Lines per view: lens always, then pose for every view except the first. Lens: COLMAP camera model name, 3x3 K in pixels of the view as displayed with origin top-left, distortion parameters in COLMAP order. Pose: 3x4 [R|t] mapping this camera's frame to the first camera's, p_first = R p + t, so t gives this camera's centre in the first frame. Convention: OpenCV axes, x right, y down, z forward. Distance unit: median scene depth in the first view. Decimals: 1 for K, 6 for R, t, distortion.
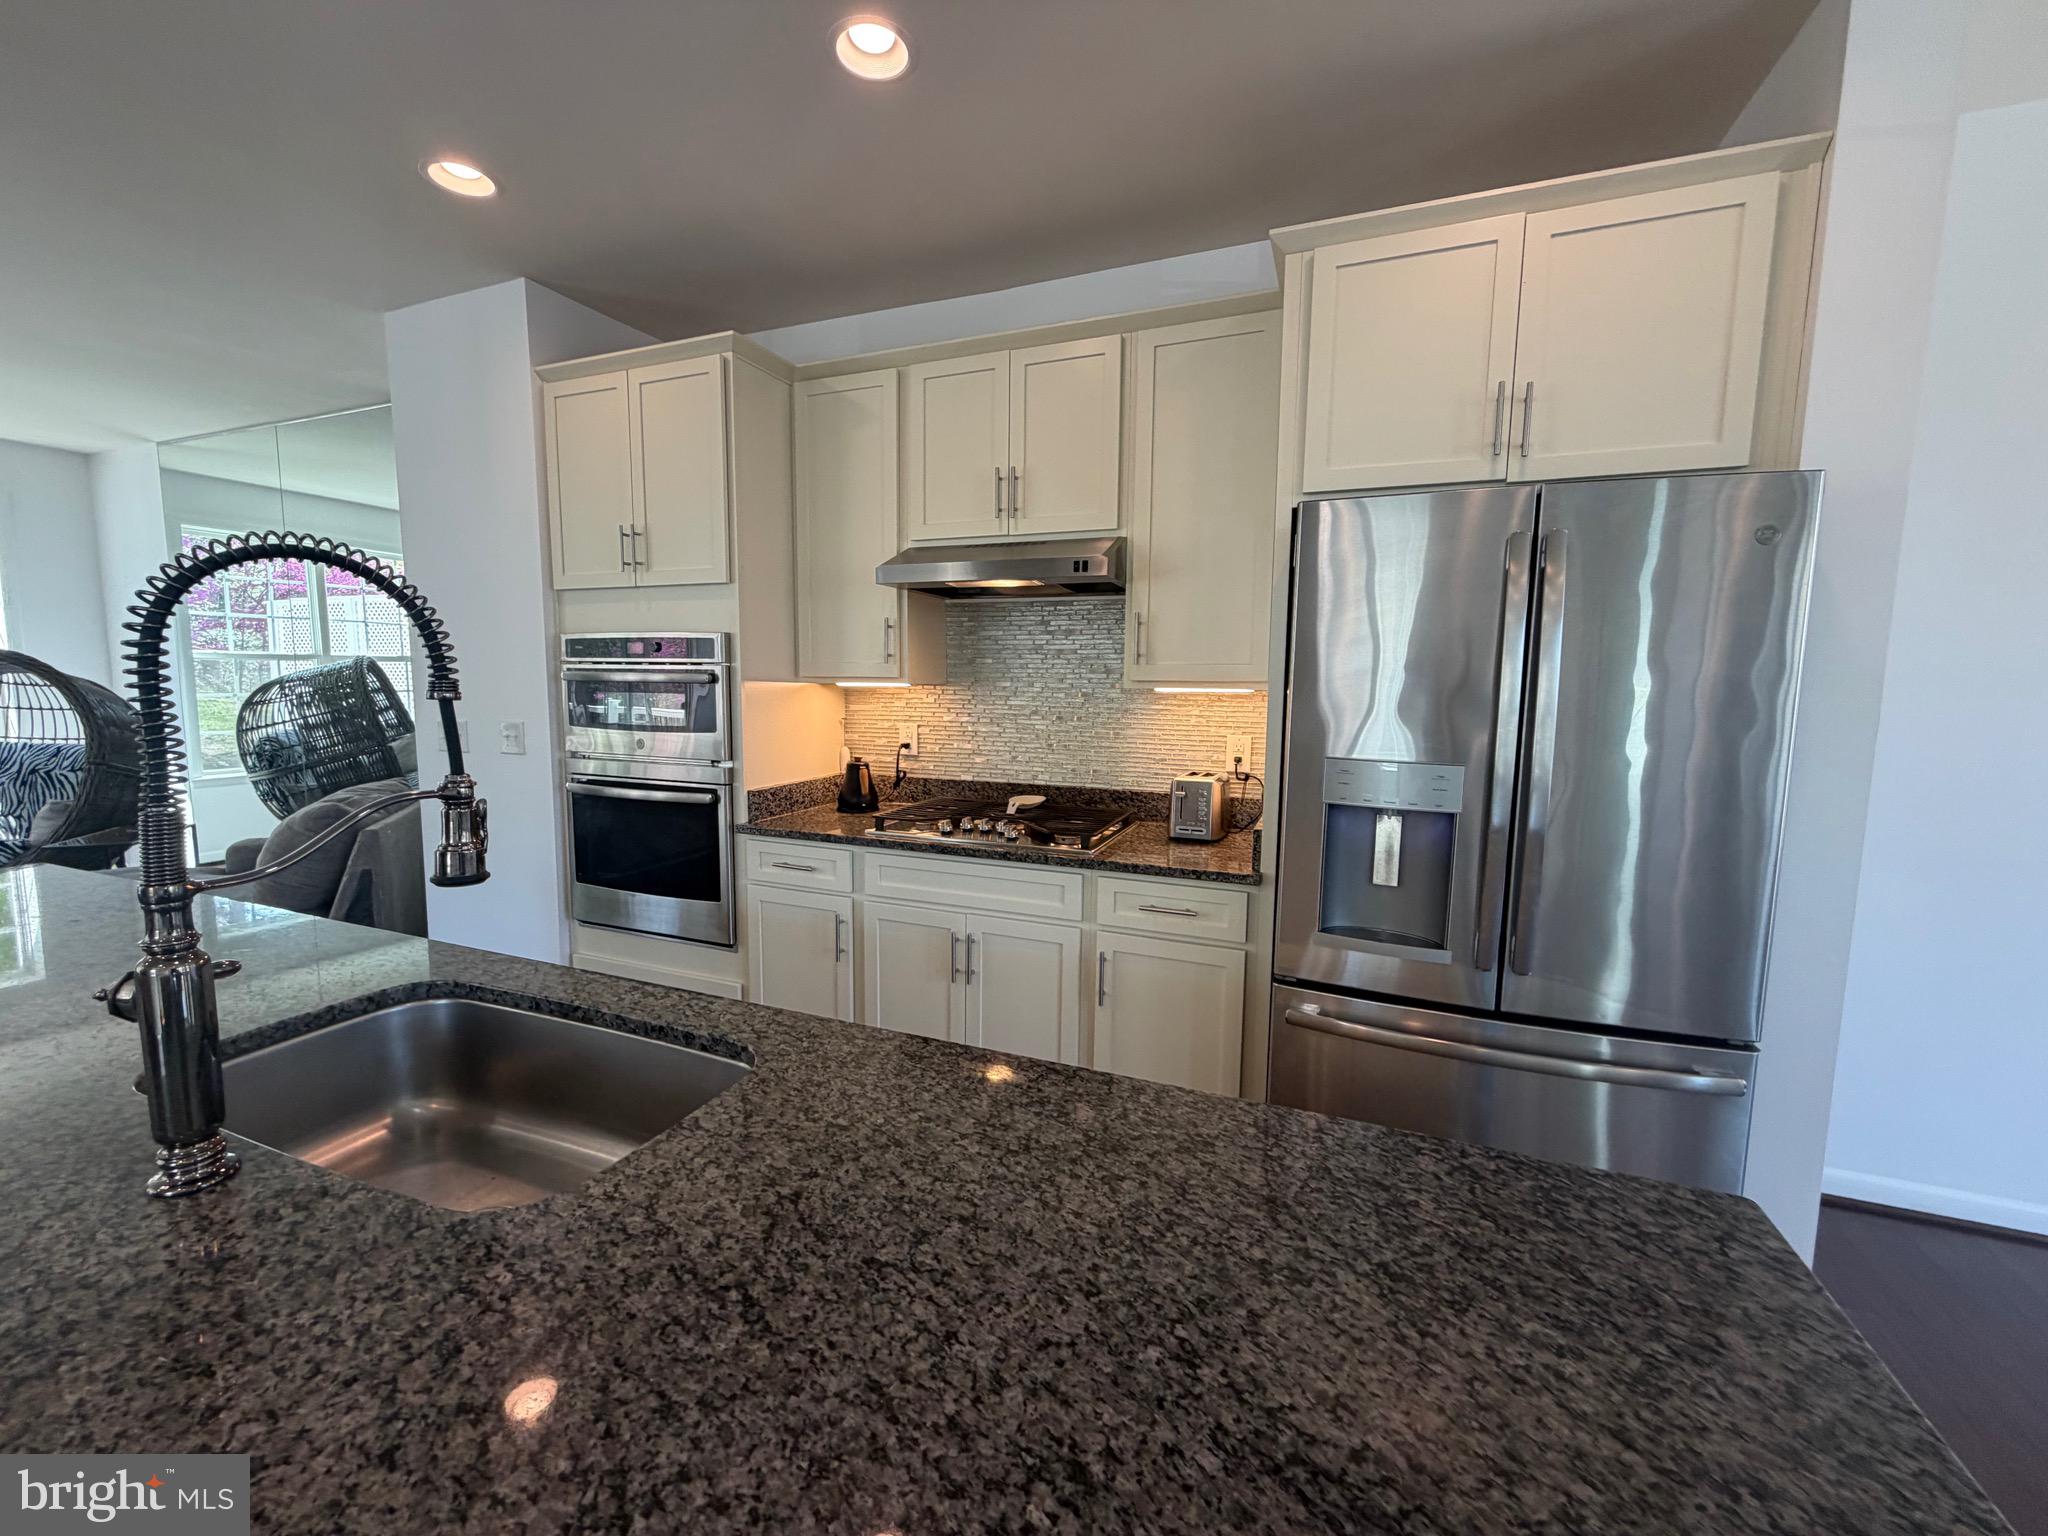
lens RADIAL K [[819.2, 0, 1018.7], [0, 819.2, 763.9], [0, 0, 1]] dist [-0.000031, 0.000171]
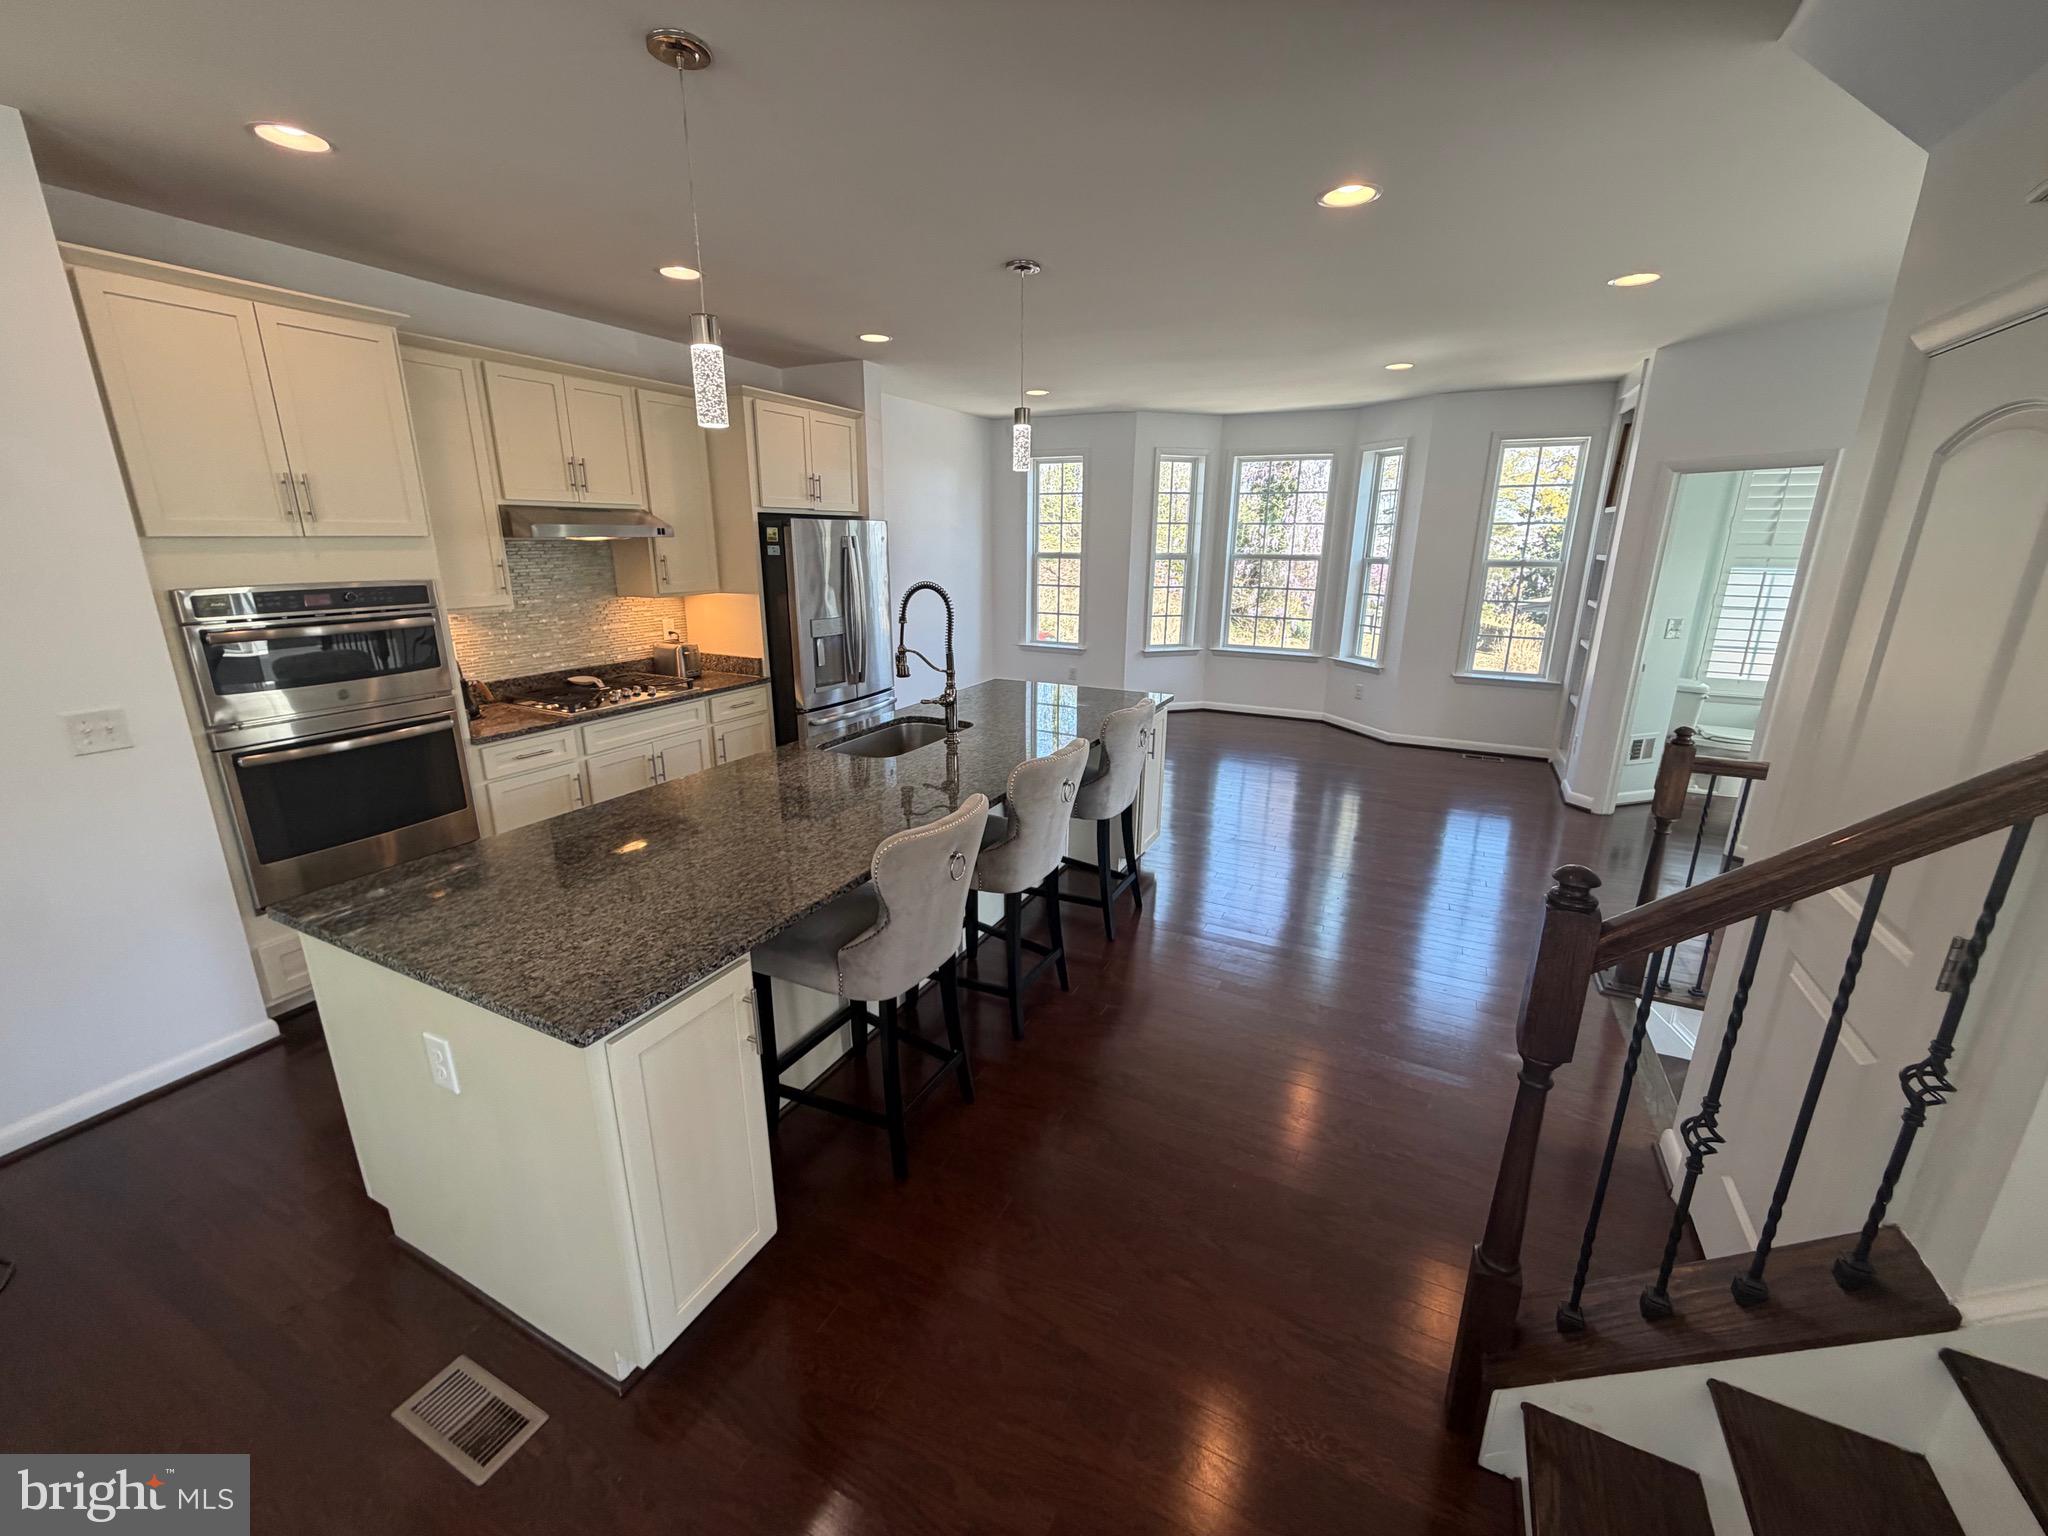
lens RADIAL K [[819.2, 0, 1020.2], [0, 819.2, 765.6], [0, 0, 1]] dist [-0.000031, 0.000171]
pose [[0.086504, -0.284027, 0.954906, -1.546435], [0.099034, 0.956203, 0.275441, -0.153282], [-0.991317, 0.070741, 0.110844, 0.062167]]
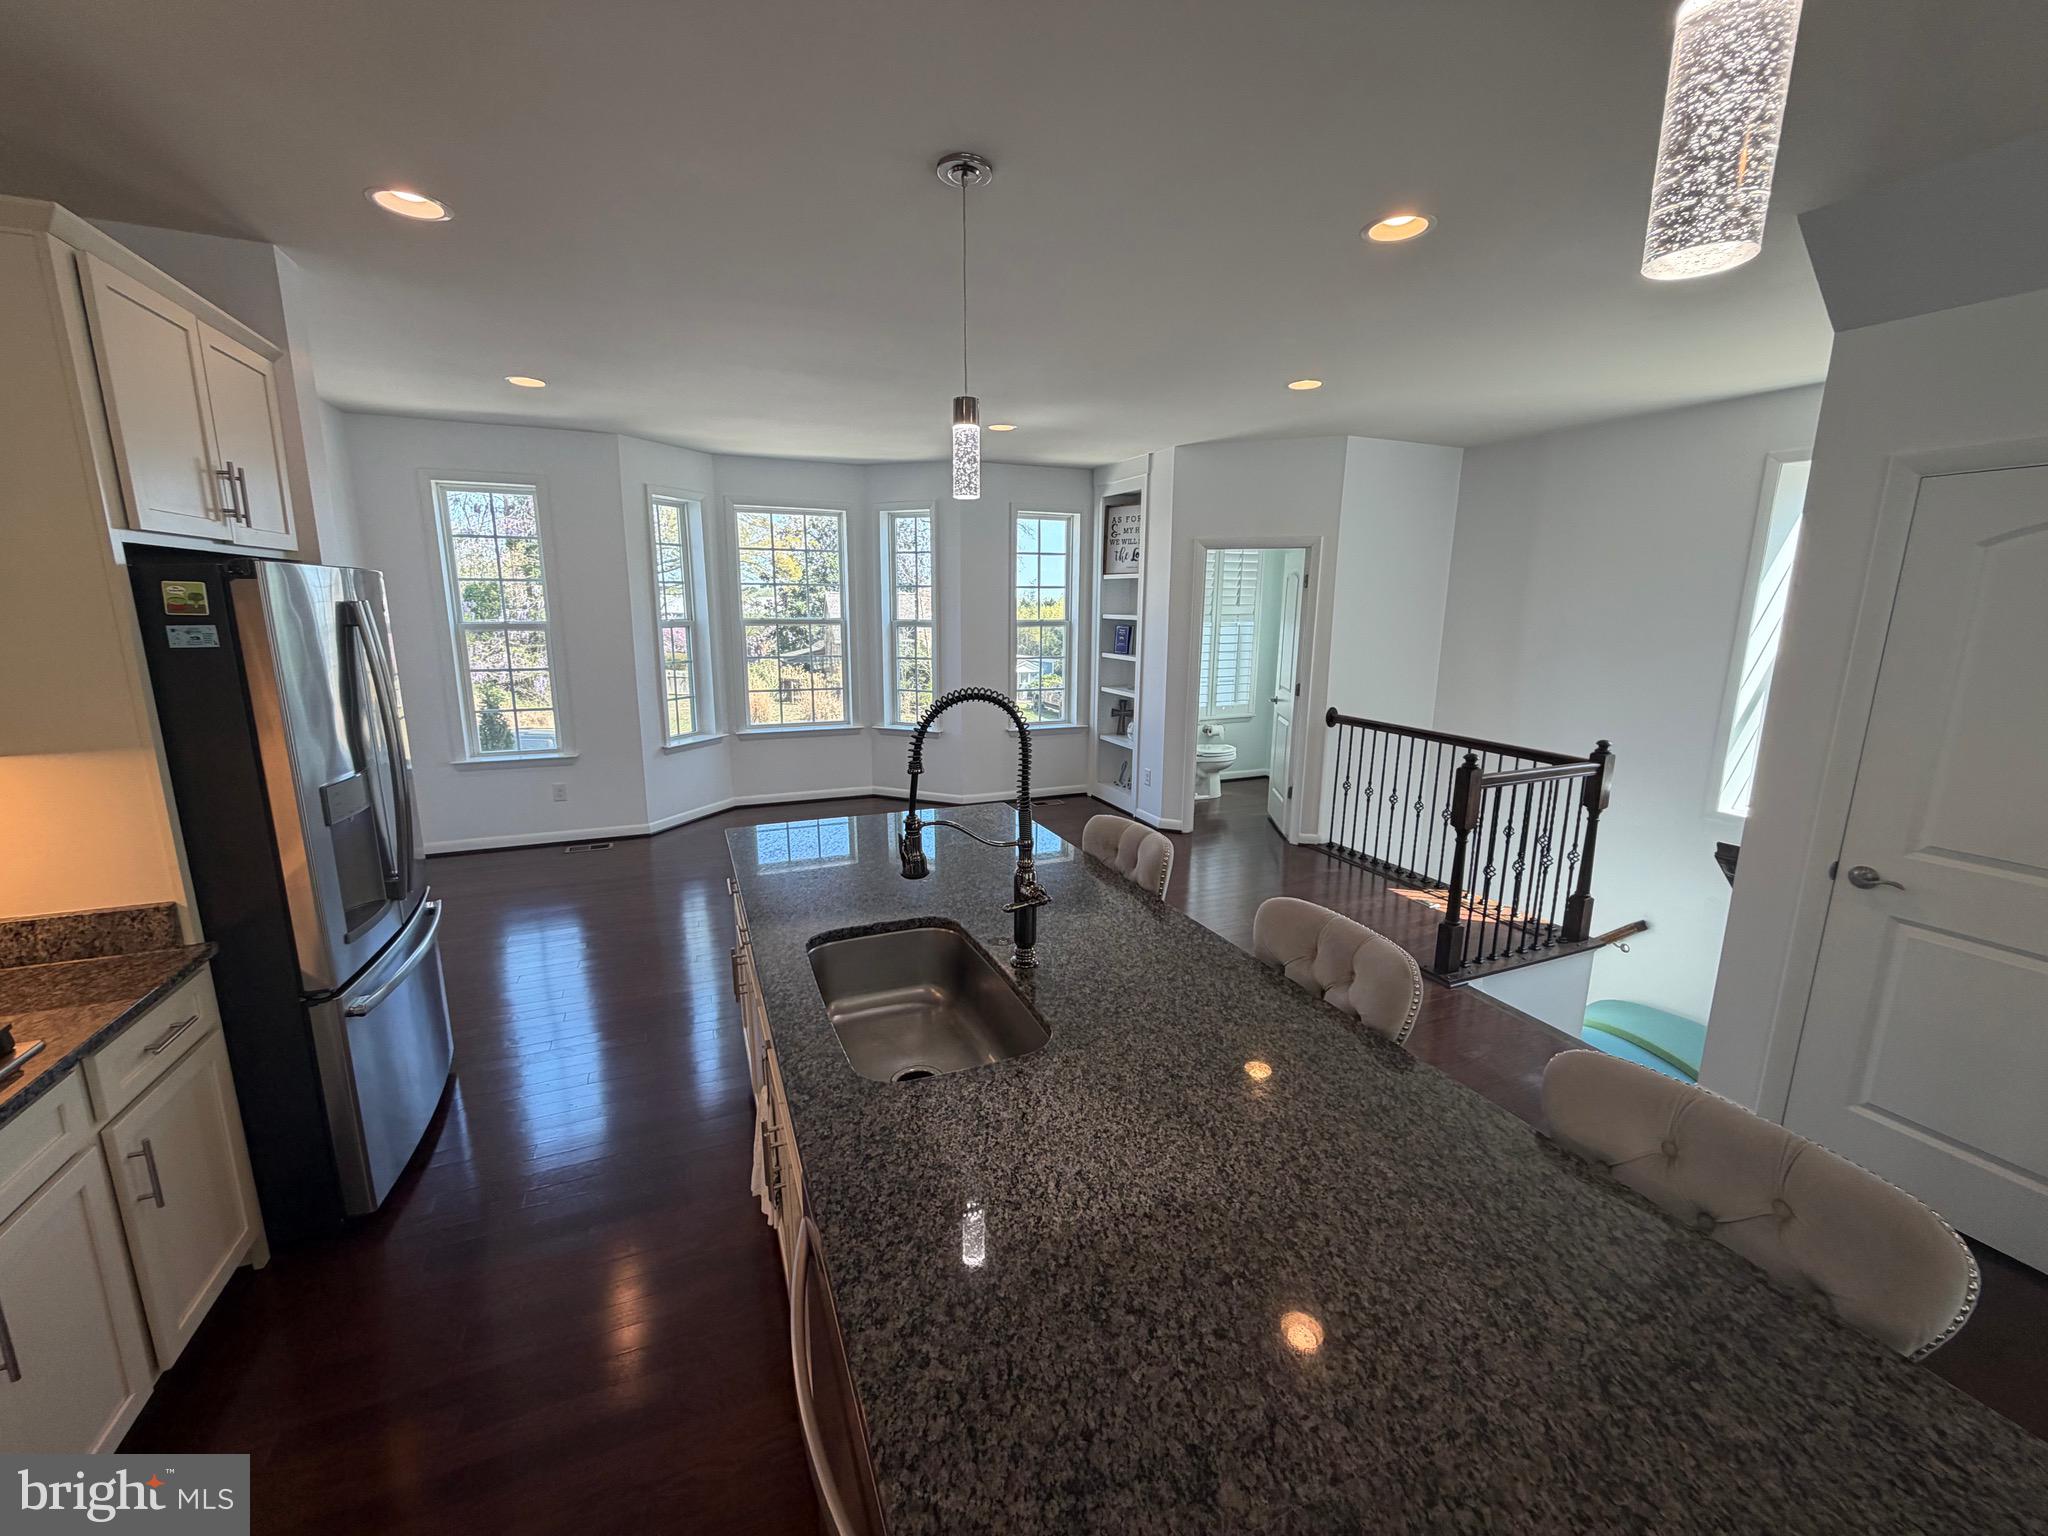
lens RADIAL K [[819.2, 0, 1018.5], [0, 819.2, 765.4], [0, 0, 1]] dist [-0.000031, 0.000171]
pose [[-0.701407, -0.159218, 0.694750, -0.784623], [0.058497, 0.958584, 0.278739, -0.213788], [-0.710356, 0.236151, -0.663043, 0.752596]]
